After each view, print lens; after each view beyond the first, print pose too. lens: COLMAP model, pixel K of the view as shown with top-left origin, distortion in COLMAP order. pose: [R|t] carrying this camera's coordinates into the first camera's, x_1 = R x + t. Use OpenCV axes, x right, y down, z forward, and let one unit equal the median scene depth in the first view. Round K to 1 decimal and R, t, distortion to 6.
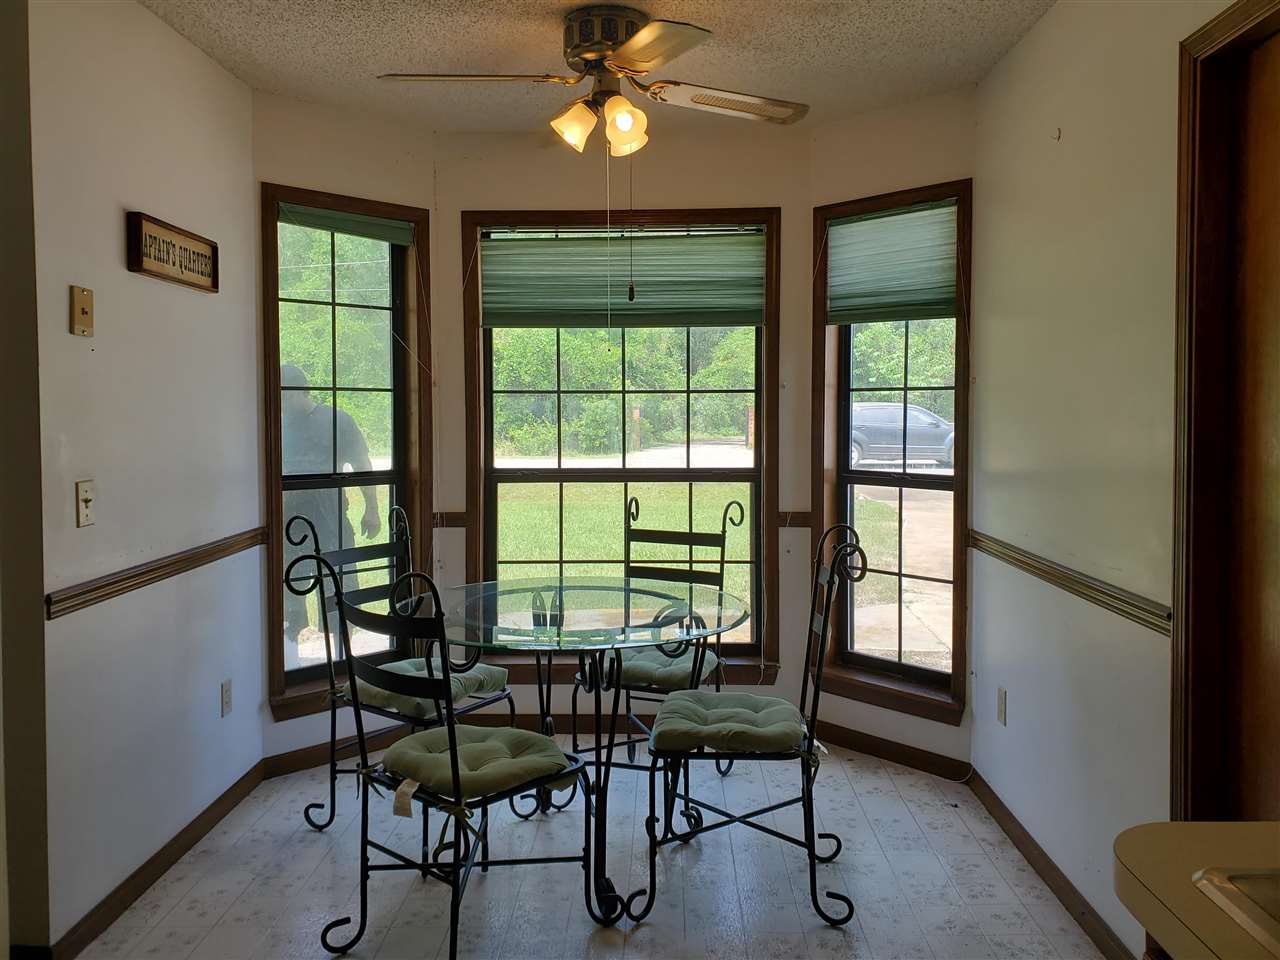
lens RADIAL K [[983.4, 0, 633.1], [0, 983.4, 455.9], [0, 0, 1]] dist [0.070244, -0.172373]
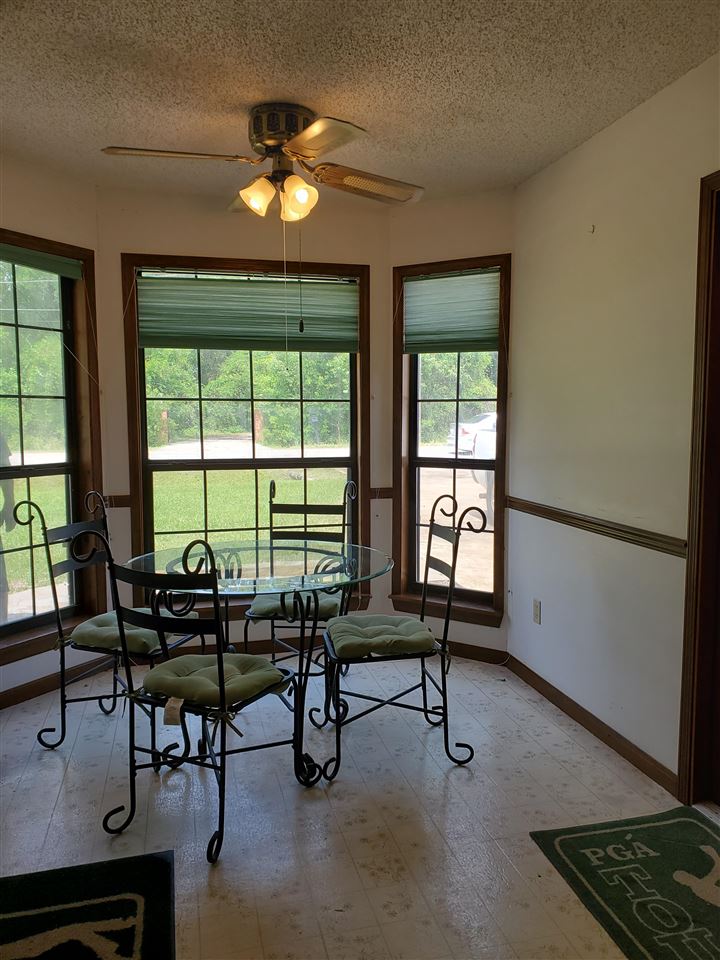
lens RADIAL K [[737.6, 0, 371.9], [0, 737.6, 496.2], [0, 0, 1]] dist [0.070244, -0.172373]
pose [[0.959409, -0.029130, 0.280509, -0.157549], [0.010899, 0.997738, 0.066336, -0.001234], [-0.281807, -0.060586, 0.957556, -0.001301]]
